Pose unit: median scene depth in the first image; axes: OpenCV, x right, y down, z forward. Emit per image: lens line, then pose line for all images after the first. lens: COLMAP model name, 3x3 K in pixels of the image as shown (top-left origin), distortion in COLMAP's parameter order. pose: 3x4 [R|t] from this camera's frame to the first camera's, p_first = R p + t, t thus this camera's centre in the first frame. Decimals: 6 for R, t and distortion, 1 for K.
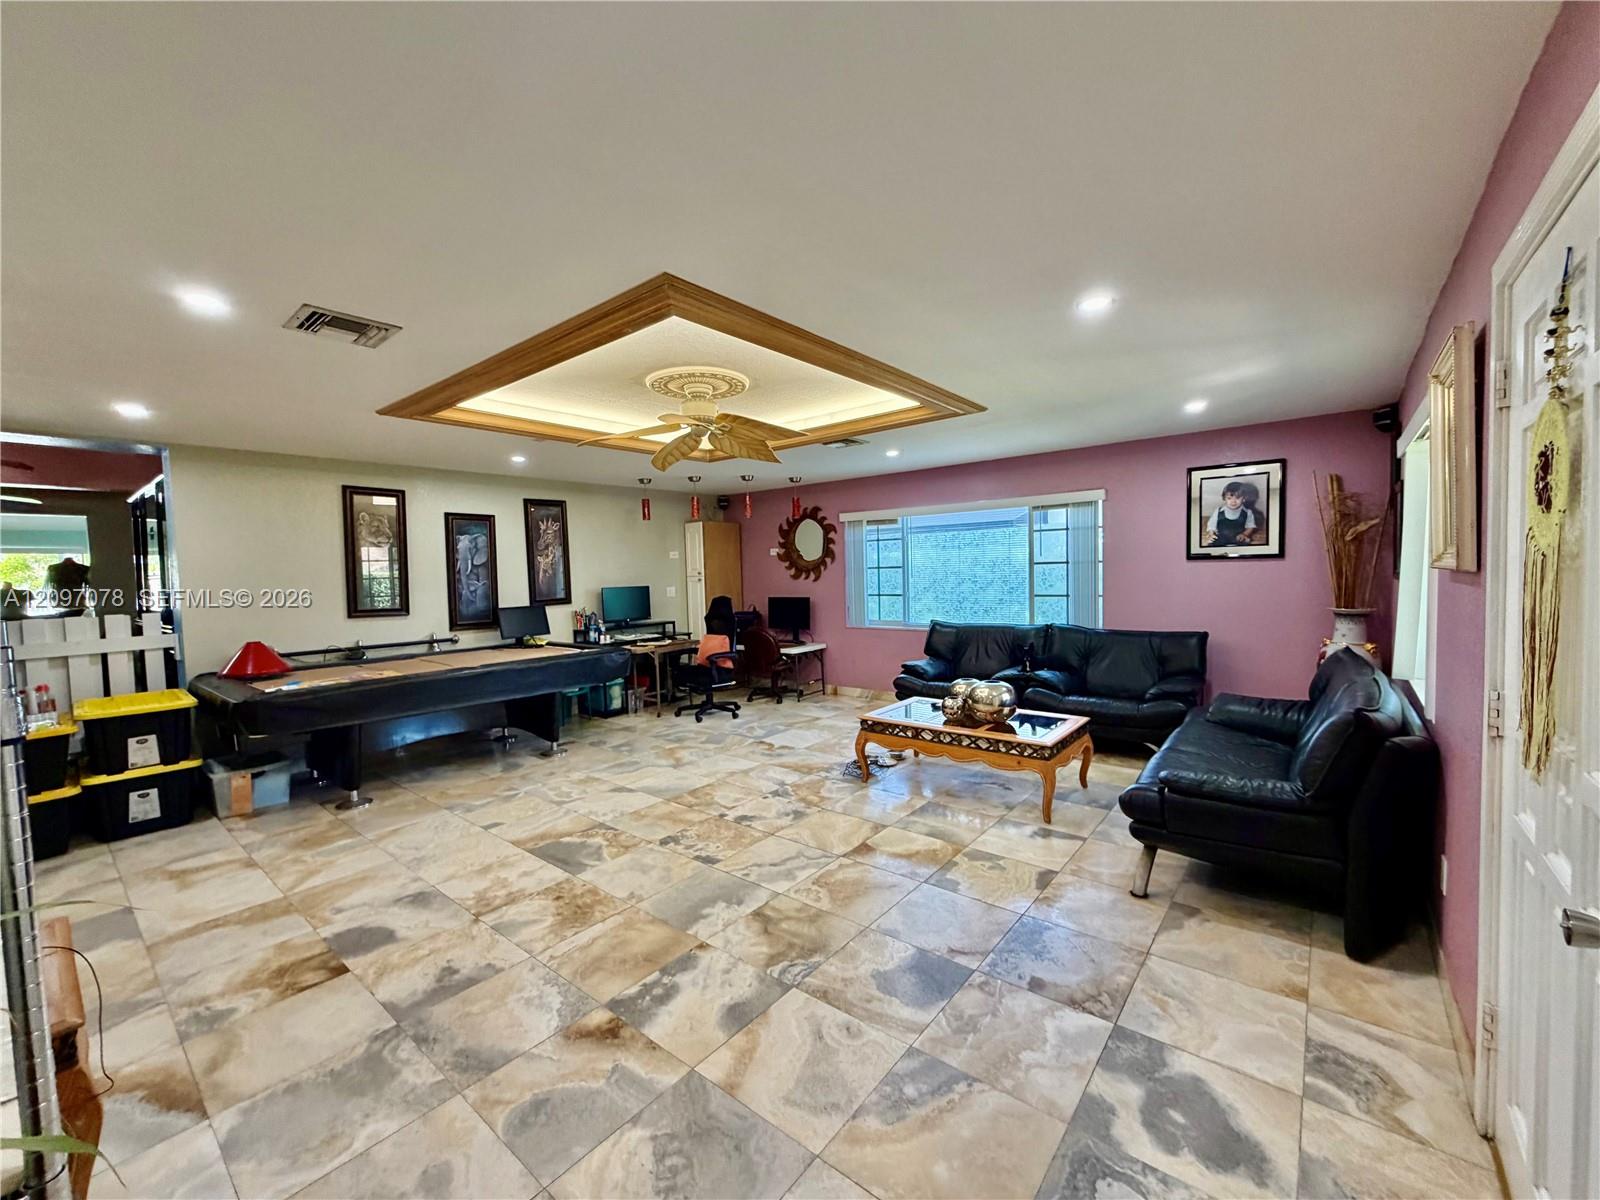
lens RADIAL K [[638.5, 0, 801.5], [0, 638.5, 600.7], [0, 0, 1]] dist [0.002473, -0.000389]
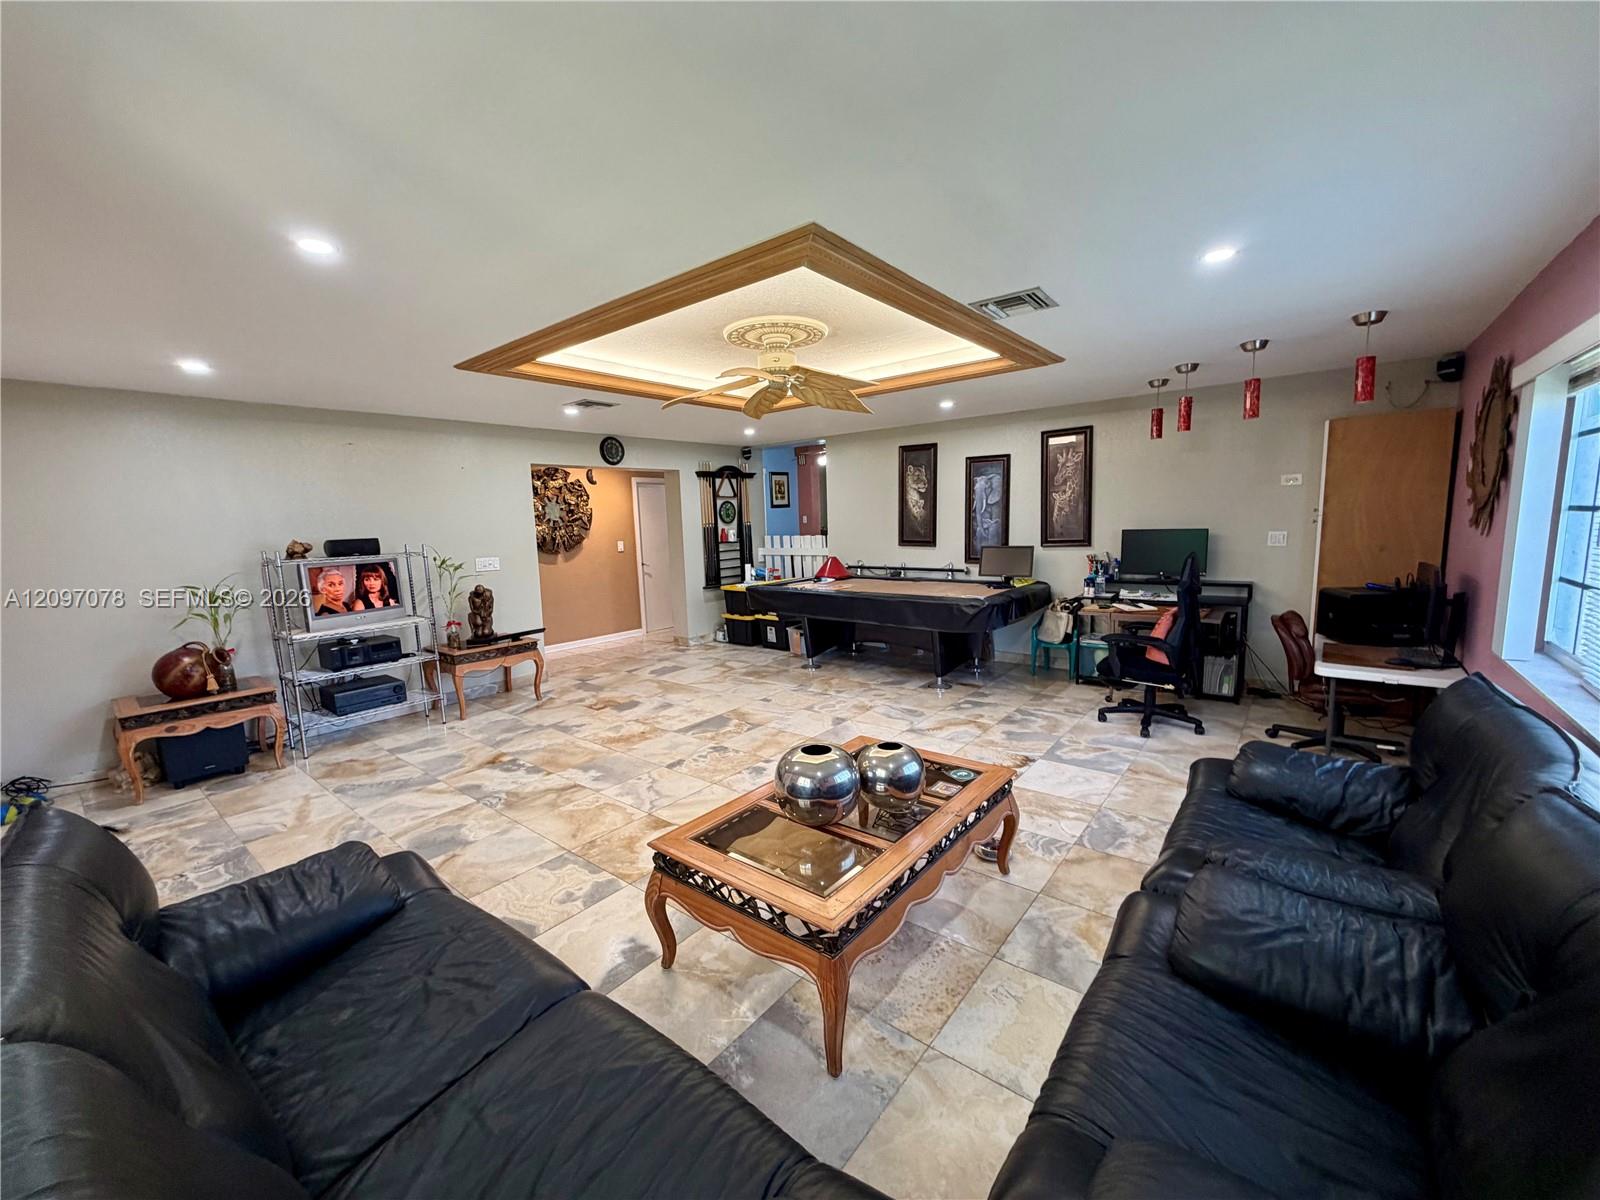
lens RADIAL K [[638.5, 0, 800.5], [0, 638.5, 599.2], [0, 0, 1]] dist [0.002473, -0.000389]
pose [[0.010162, 0.155435, -0.987794, 0.823872], [-0.016419, 0.987738, 0.155257, -0.086103], [0.999814, 0.014640, 0.012589, 0.977949]]
